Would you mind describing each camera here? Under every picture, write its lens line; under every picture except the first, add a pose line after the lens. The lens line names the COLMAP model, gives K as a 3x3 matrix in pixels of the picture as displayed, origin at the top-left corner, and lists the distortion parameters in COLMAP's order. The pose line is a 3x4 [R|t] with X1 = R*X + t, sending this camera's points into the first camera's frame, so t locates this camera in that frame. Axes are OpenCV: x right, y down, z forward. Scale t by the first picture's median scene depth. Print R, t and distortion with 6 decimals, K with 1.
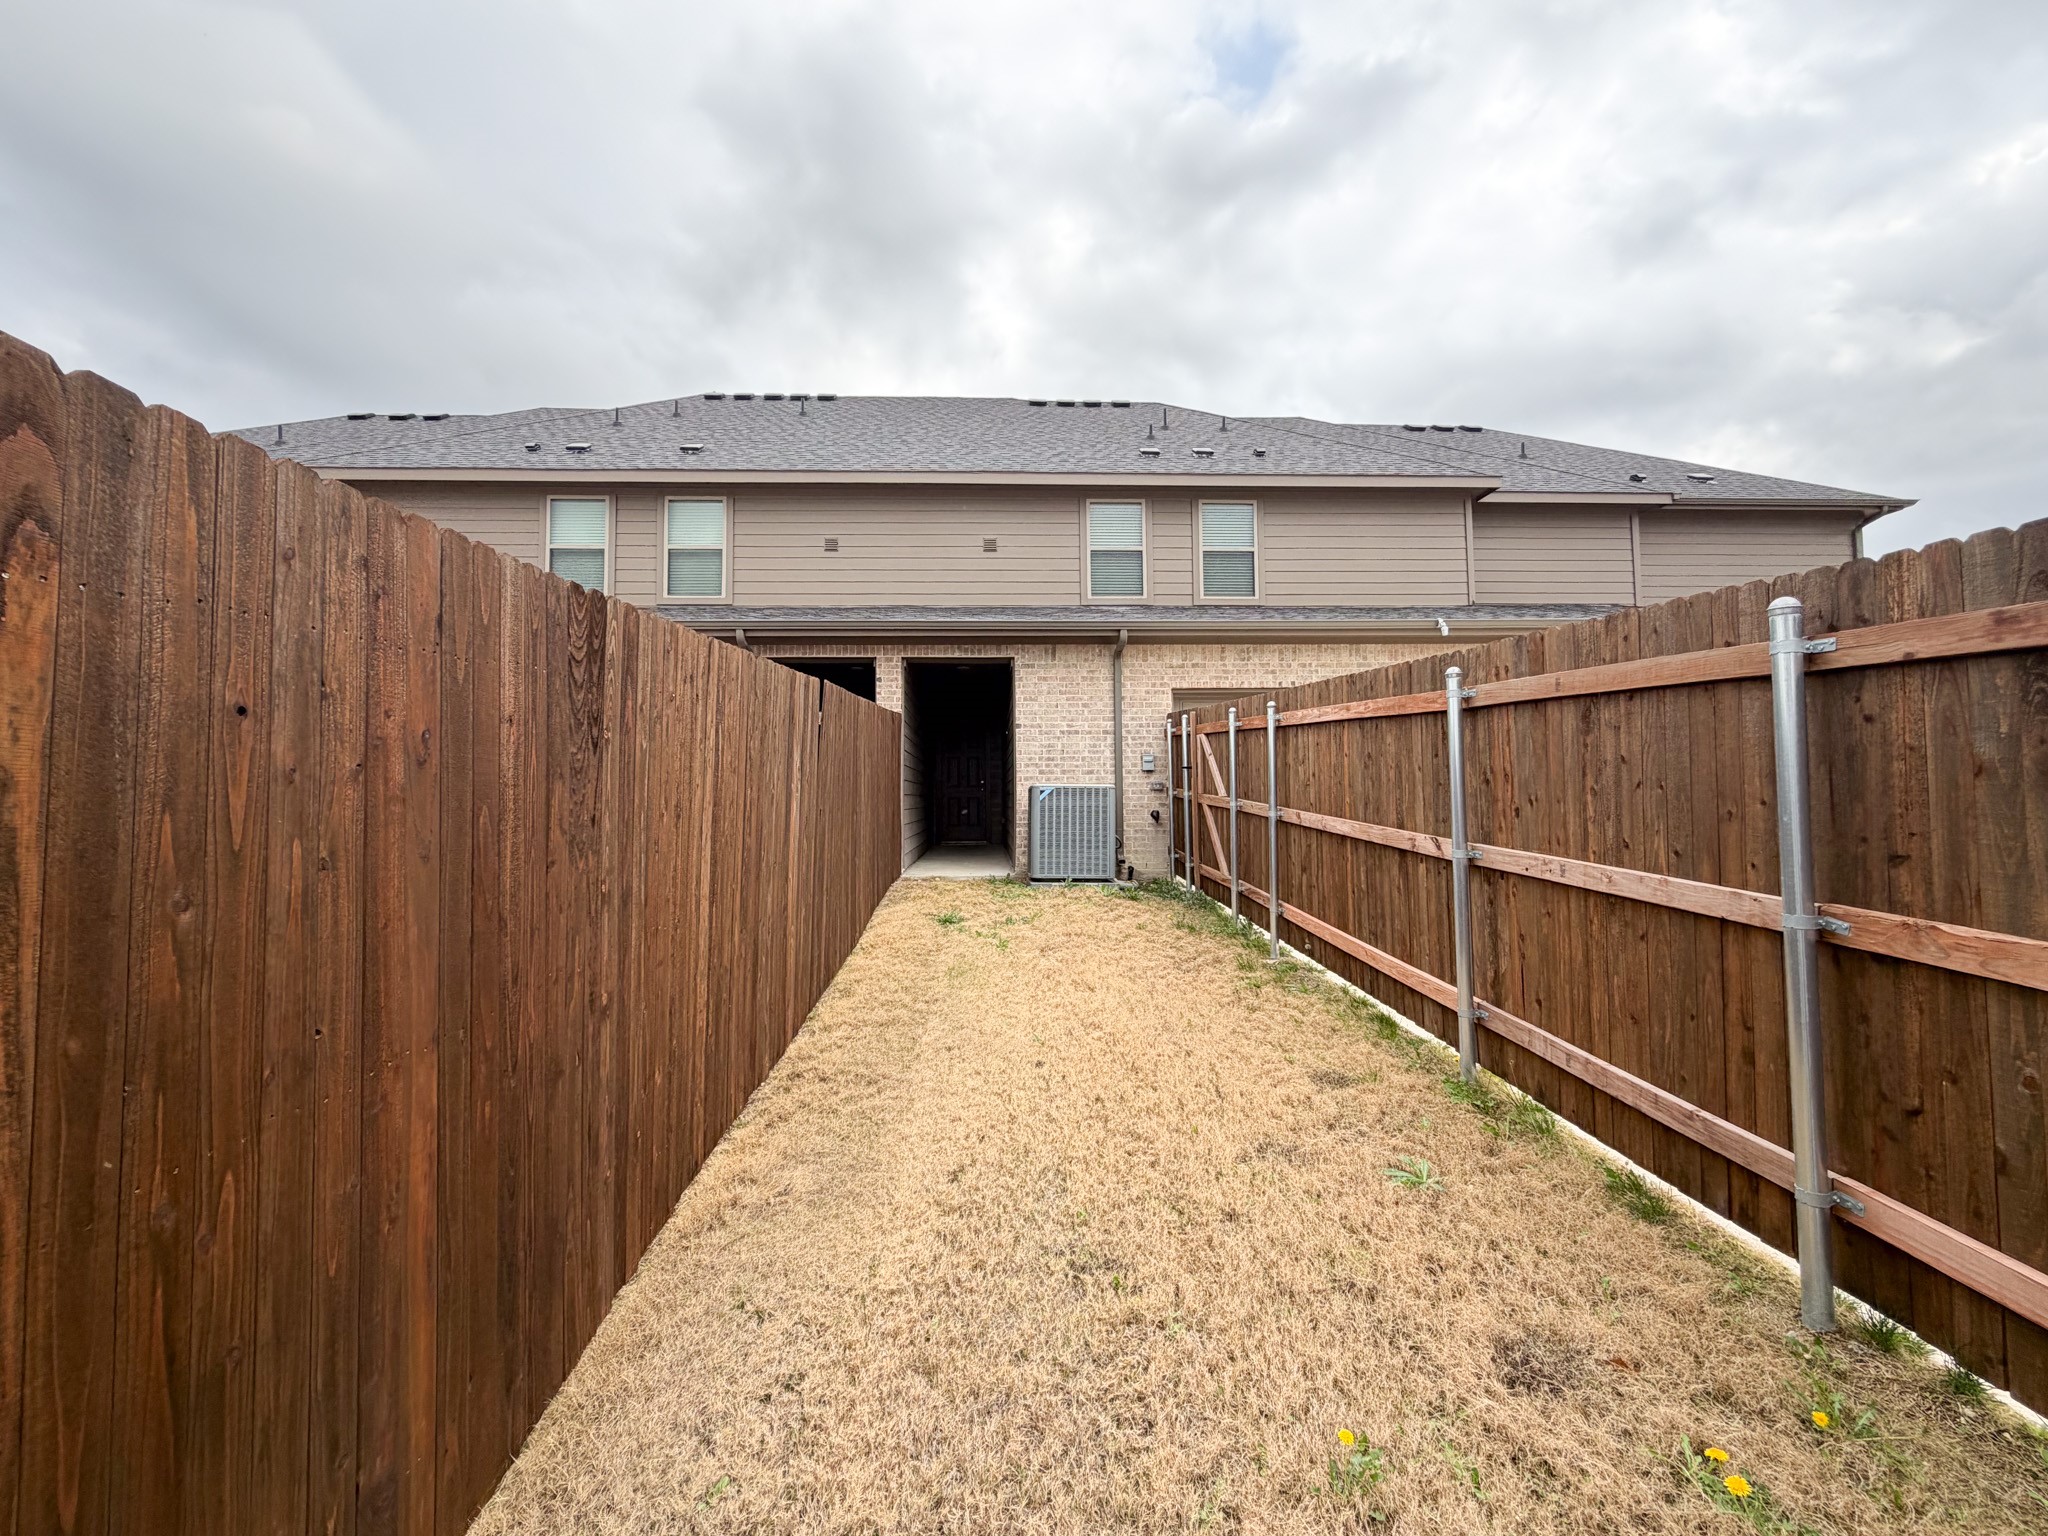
lens RADIAL K [[817.6, 0, 1018.9], [0, 817.6, 766.1], [0, 0, 1]] dist [0.001305, 0.000316]
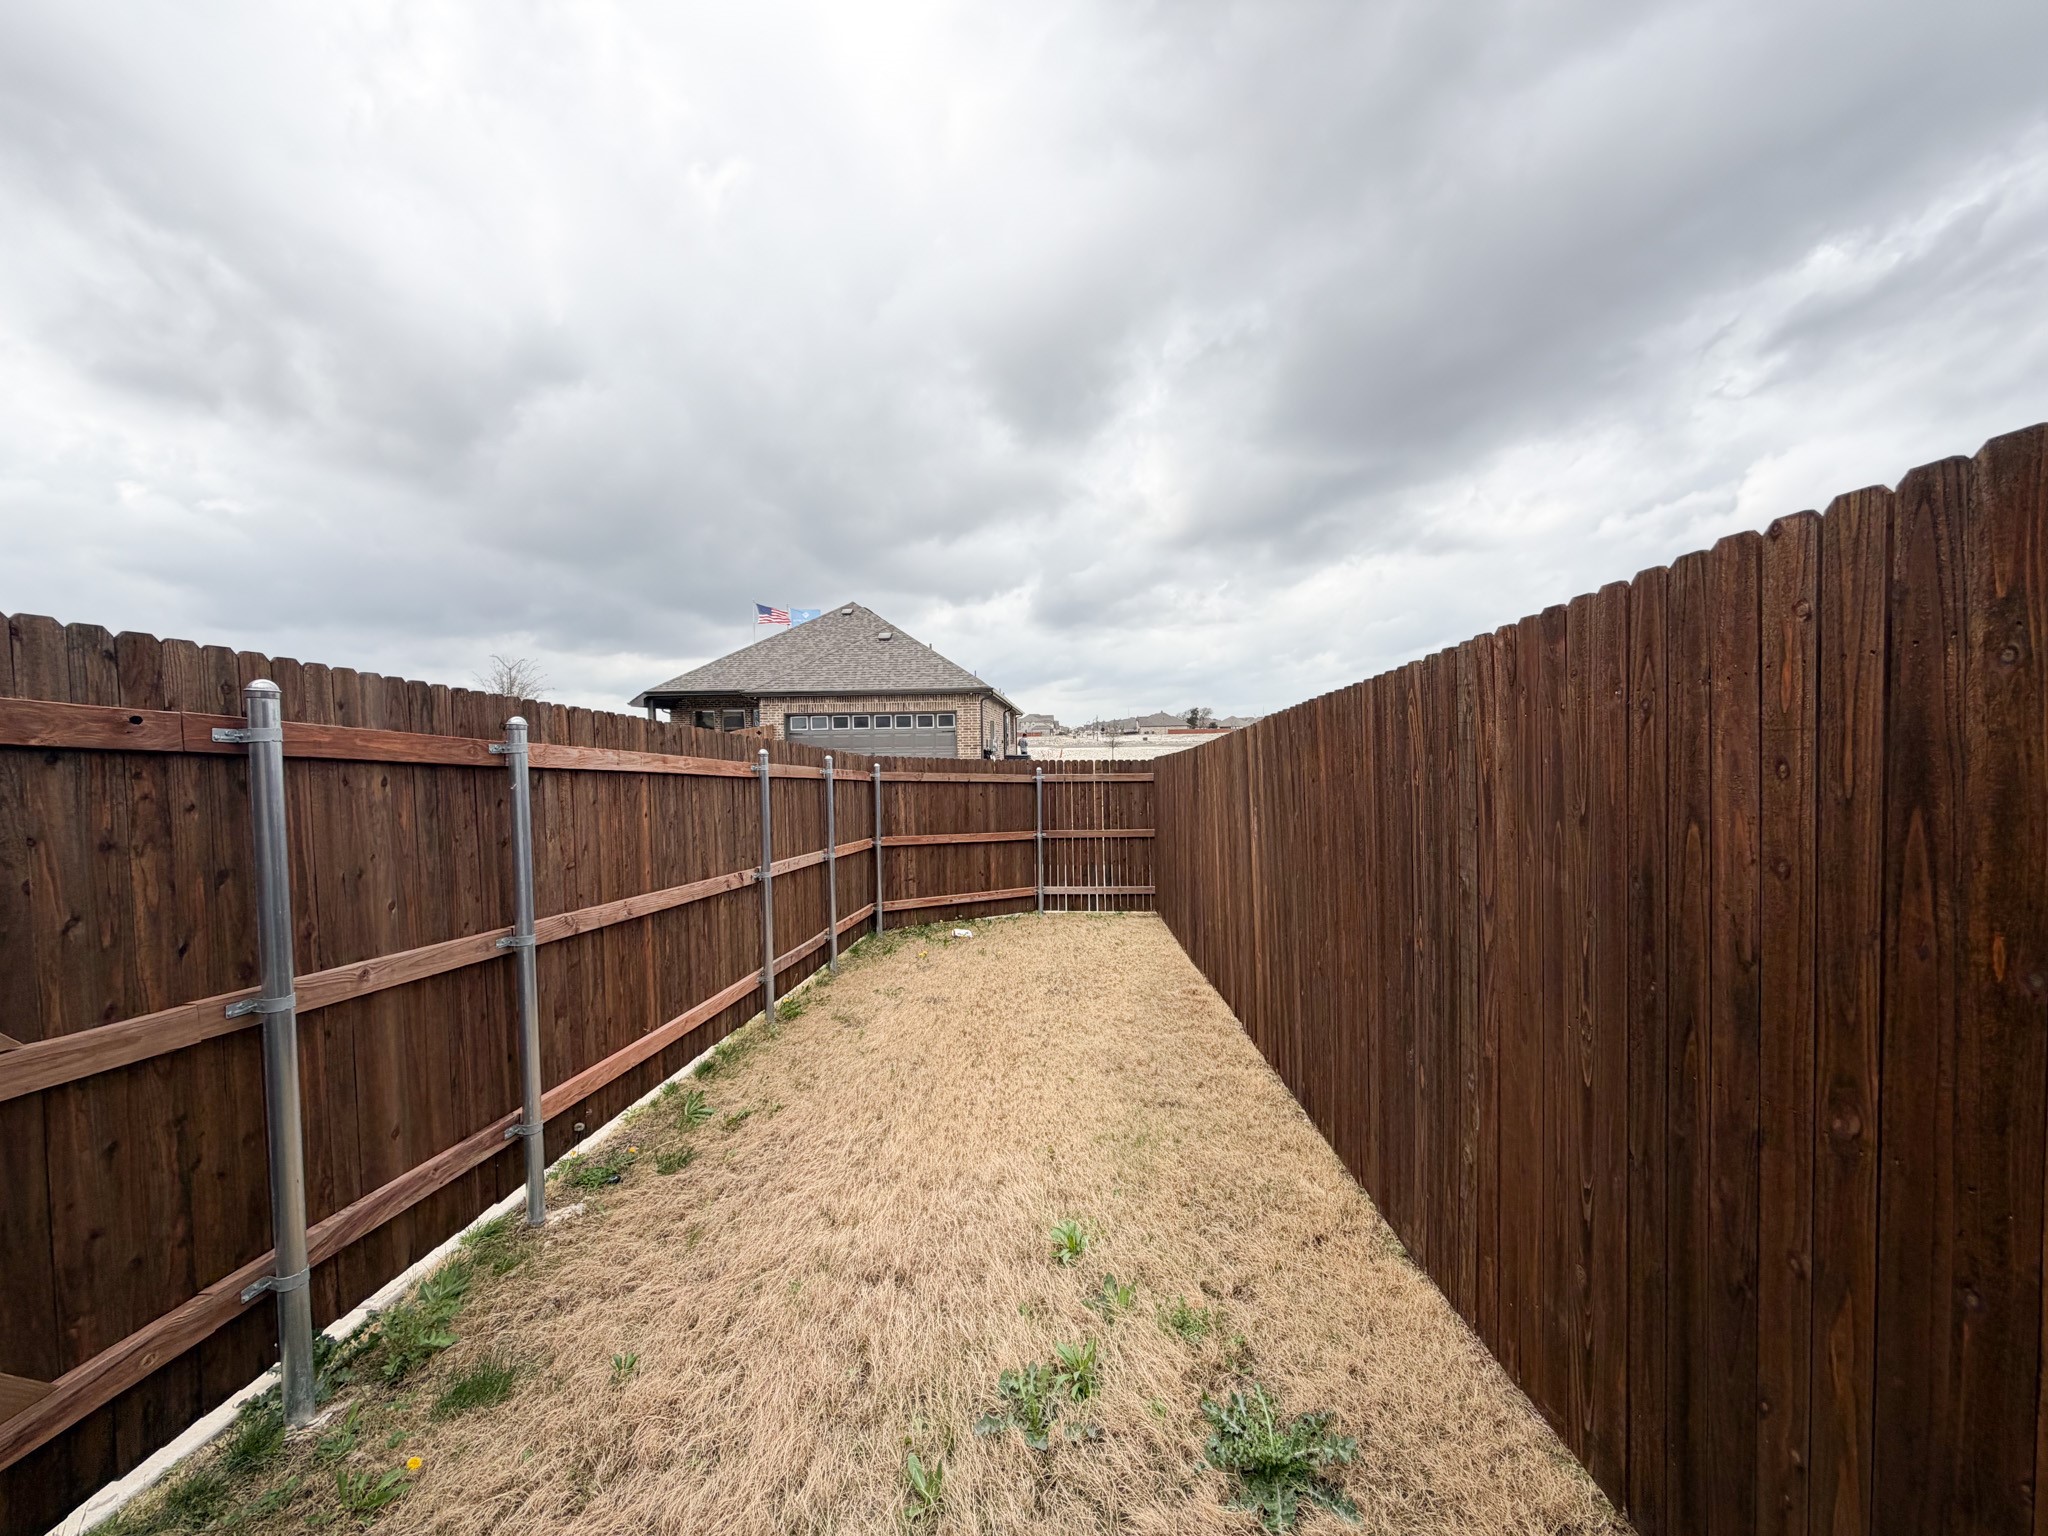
lens RADIAL K [[817.6, 0, 1018.9], [0, 817.6, 766.1], [0, 0, 1]] dist [0.001305, 0.000316]
pose [[-0.993817, 0.025730, 0.108011, -0.072418], [0.024063, 0.999571, -0.016706, -0.047363], [-0.108394, -0.014004, -0.994009, 2.087208]]
